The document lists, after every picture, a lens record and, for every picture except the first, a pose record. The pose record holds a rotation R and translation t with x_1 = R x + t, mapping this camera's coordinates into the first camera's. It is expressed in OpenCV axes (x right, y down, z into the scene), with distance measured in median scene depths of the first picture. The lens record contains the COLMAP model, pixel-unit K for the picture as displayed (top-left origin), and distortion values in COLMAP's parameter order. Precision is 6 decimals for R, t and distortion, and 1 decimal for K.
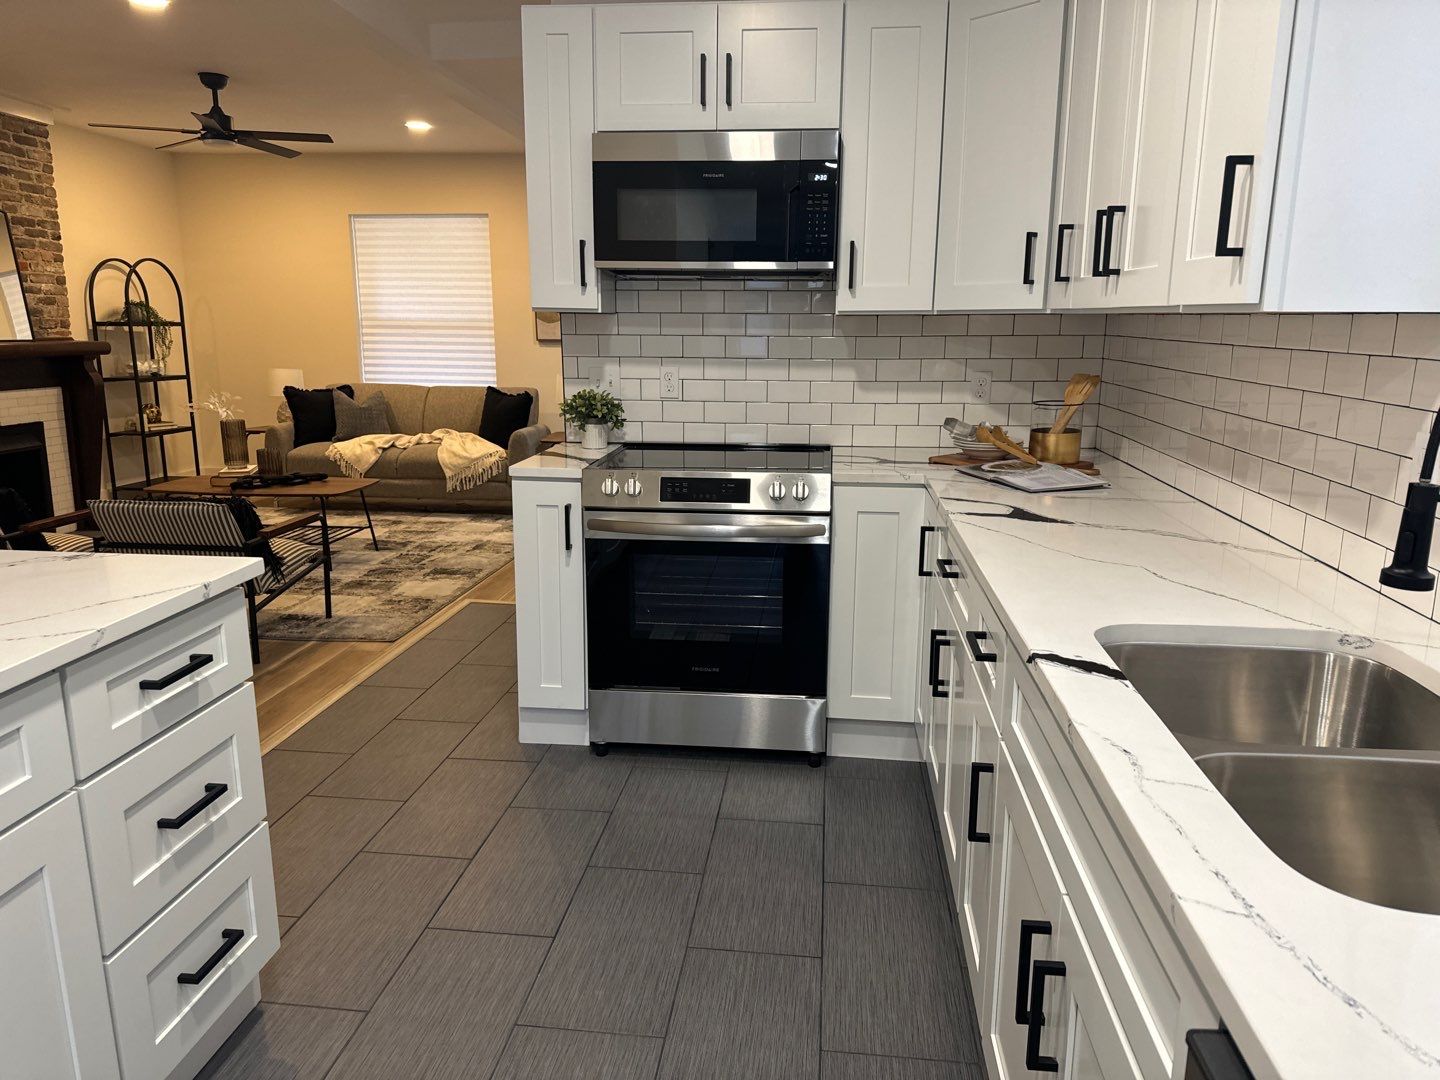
lens RADIAL K [[1006.1, 0, 725.2], [0, 1006.1, 544.4], [0, 0, 1]] dist [0.099637, -0.137587]
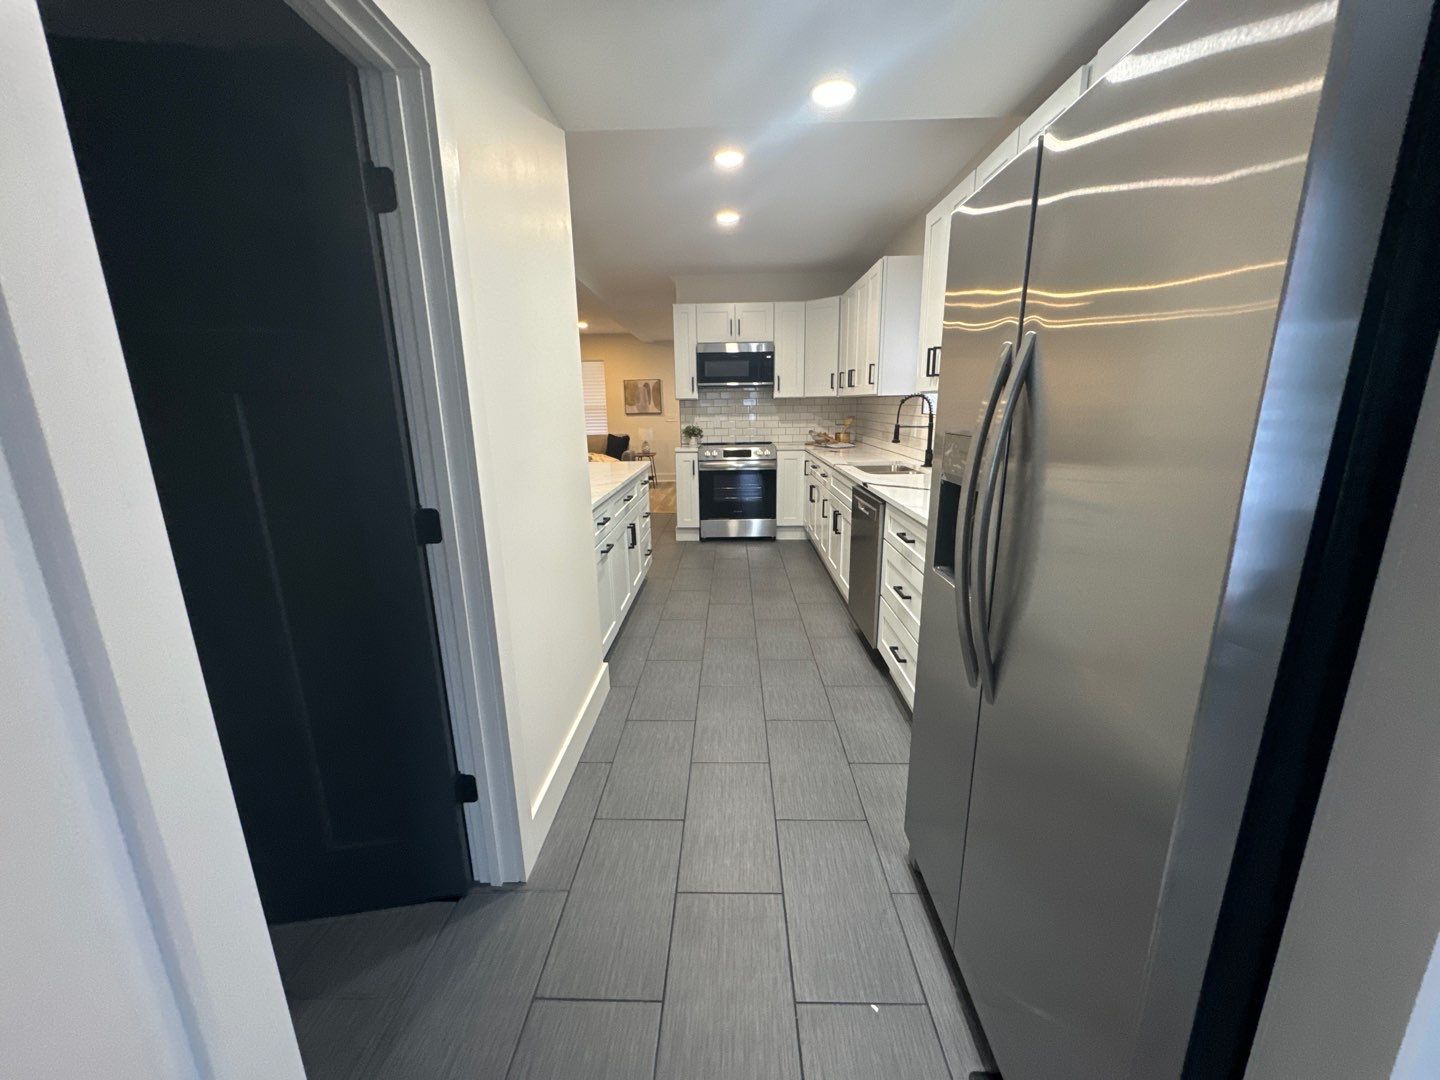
lens RADIAL K [[576.1, 0, 720.0], [0, 576.1, 540.0], [0, 0, 1]] dist [0.000273, 0.000028]
pose [[0.995901, -0.041185, 0.080530, -0.229565], [0.040204, 0.999097, 0.013771, 0.189523], [-0.081024, -0.010477, 0.996657, -0.813701]]
